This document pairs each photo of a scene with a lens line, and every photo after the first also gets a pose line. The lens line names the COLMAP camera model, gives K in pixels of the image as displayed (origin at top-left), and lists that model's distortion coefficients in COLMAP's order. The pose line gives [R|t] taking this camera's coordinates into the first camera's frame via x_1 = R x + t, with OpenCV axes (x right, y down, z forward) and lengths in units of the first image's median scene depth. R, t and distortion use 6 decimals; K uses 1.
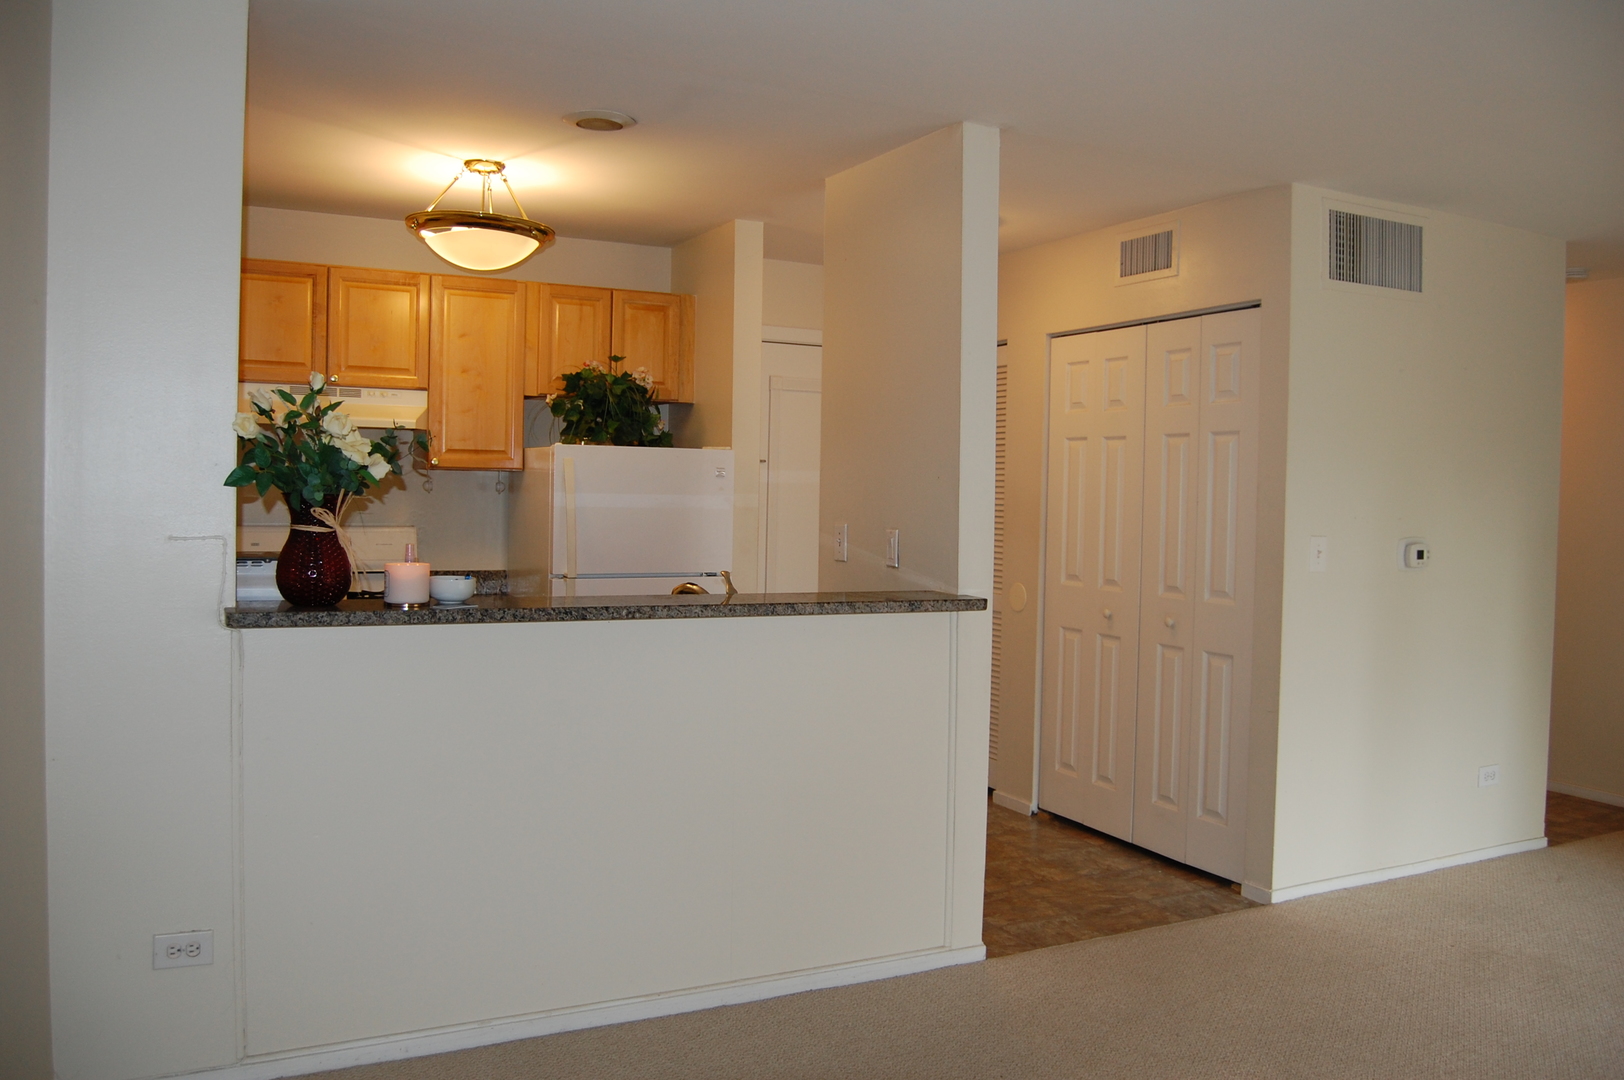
lens RADIAL K [[1268.7, 0, 812.0], [0, 1268.7, 540.0], [0, 0, 1]] dist [-0.099539, 0.040782]
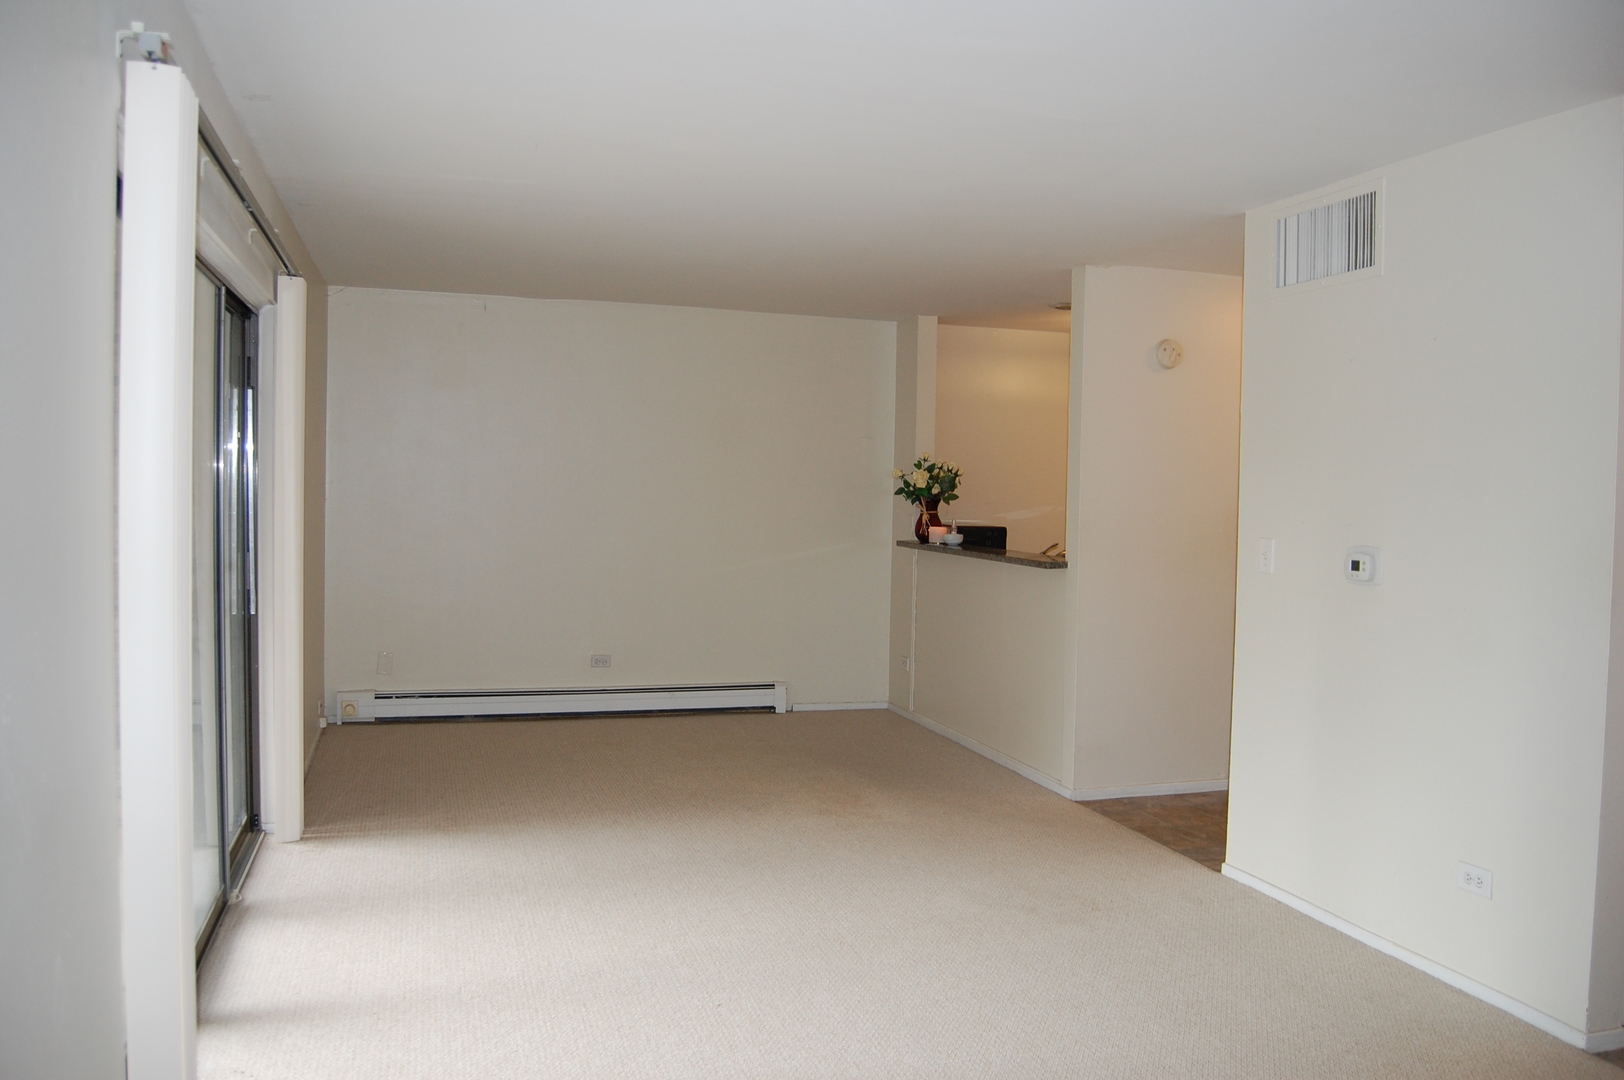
lens RADIAL K [[1268.7, 0, 812.0], [0, 1268.7, 540.0], [0, 0, 1]] dist [-0.099539, 0.040782]
pose [[-0.173166, 0.015336, -0.984773, 1.508351], [-0.064415, 0.997562, 0.026862, -0.005264], [0.982784, 0.068086, -0.171756, 0.817761]]
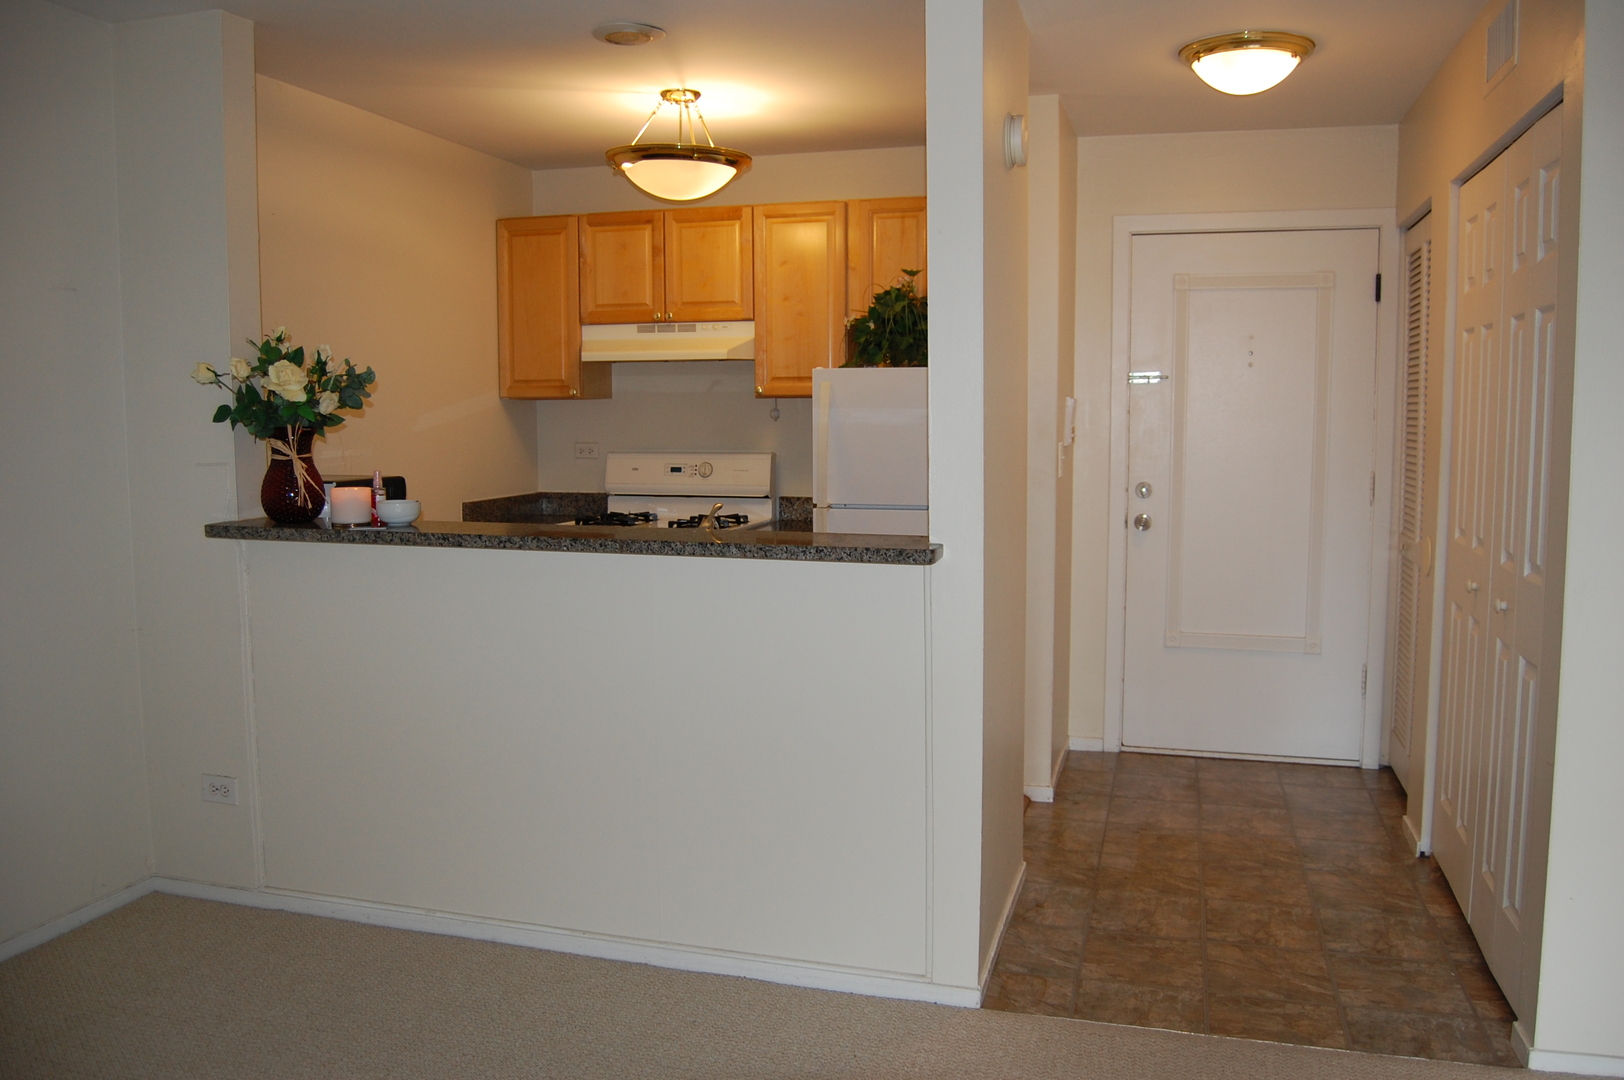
lens RADIAL K [[1268.7, 0, 812.0], [0, 1268.7, 540.0], [0, 0, 1]] dist [-0.099539, 0.040782]
pose [[0.728770, 0.049779, -0.682947, 0.512287], [-0.010442, 0.998046, 0.061604, -0.005581], [0.684679, -0.037764, 0.727866, 0.322160]]
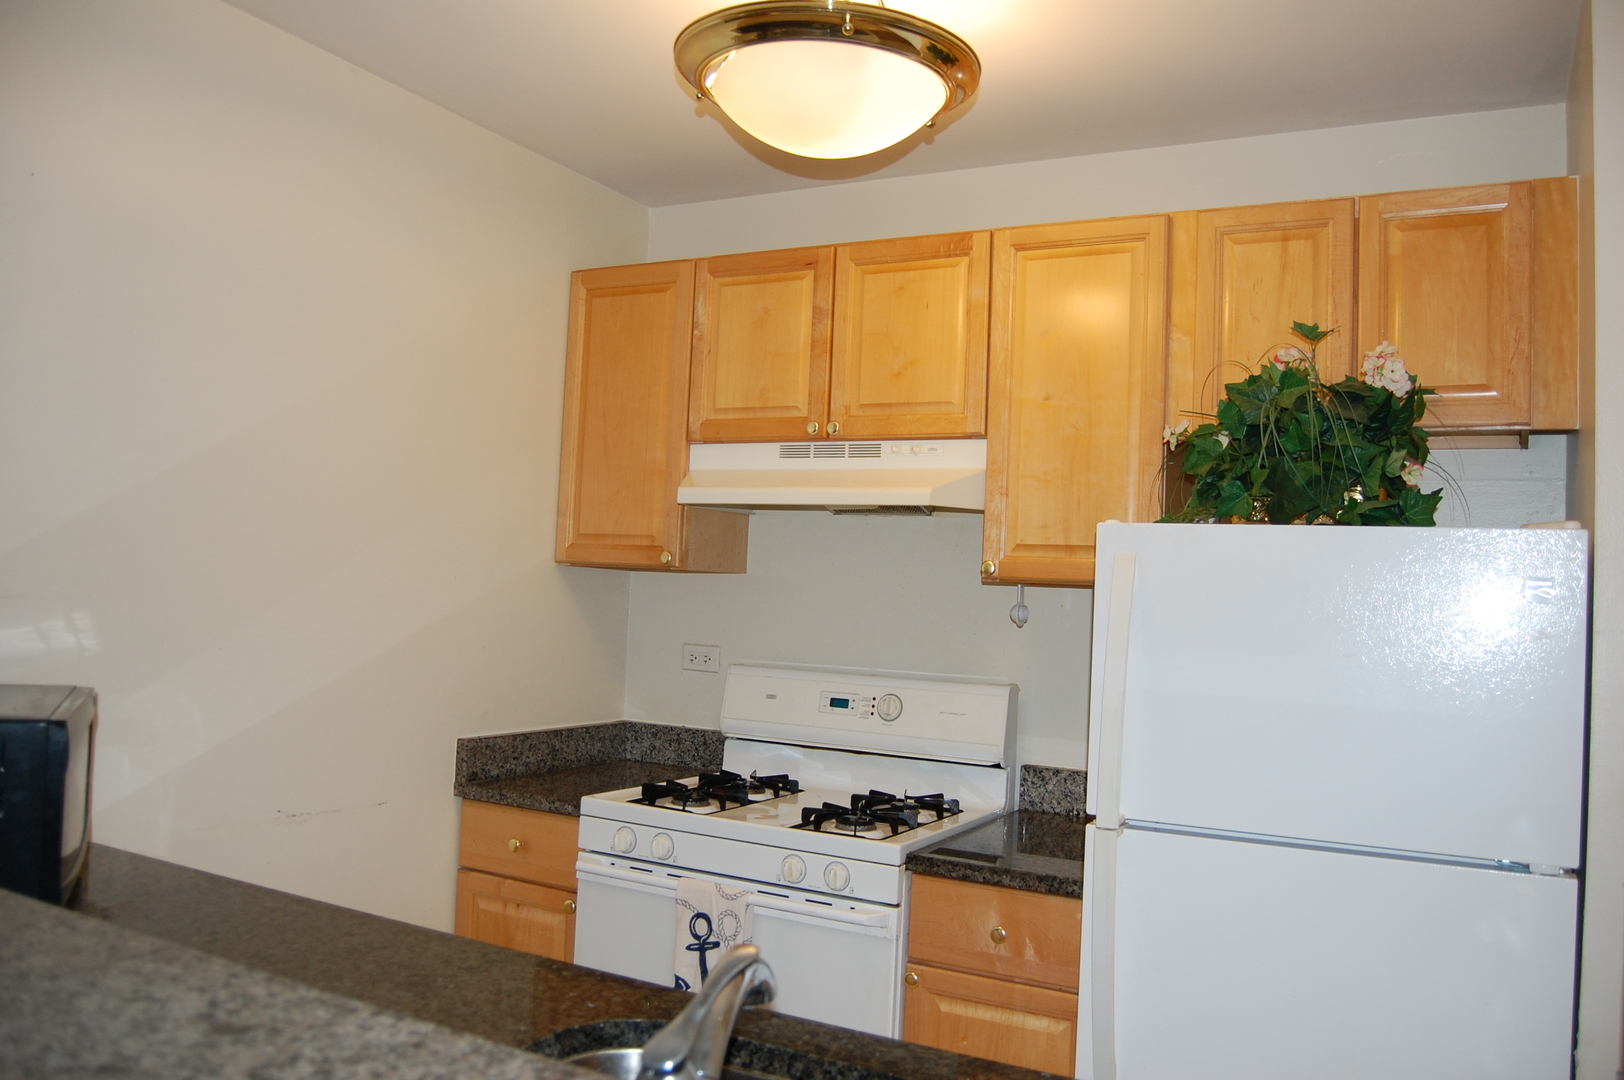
lens RADIAL K [[1268.7, 0, 812.0], [0, 1268.7, 540.0], [0, 0, 1]] dist [-0.099539, 0.040782]
pose [[0.570963, -0.027739, -0.820507, 0.118528], [-0.066285, 0.994609, -0.079751, -0.030152], [0.818296, 0.099922, 0.566046, 0.733784]]
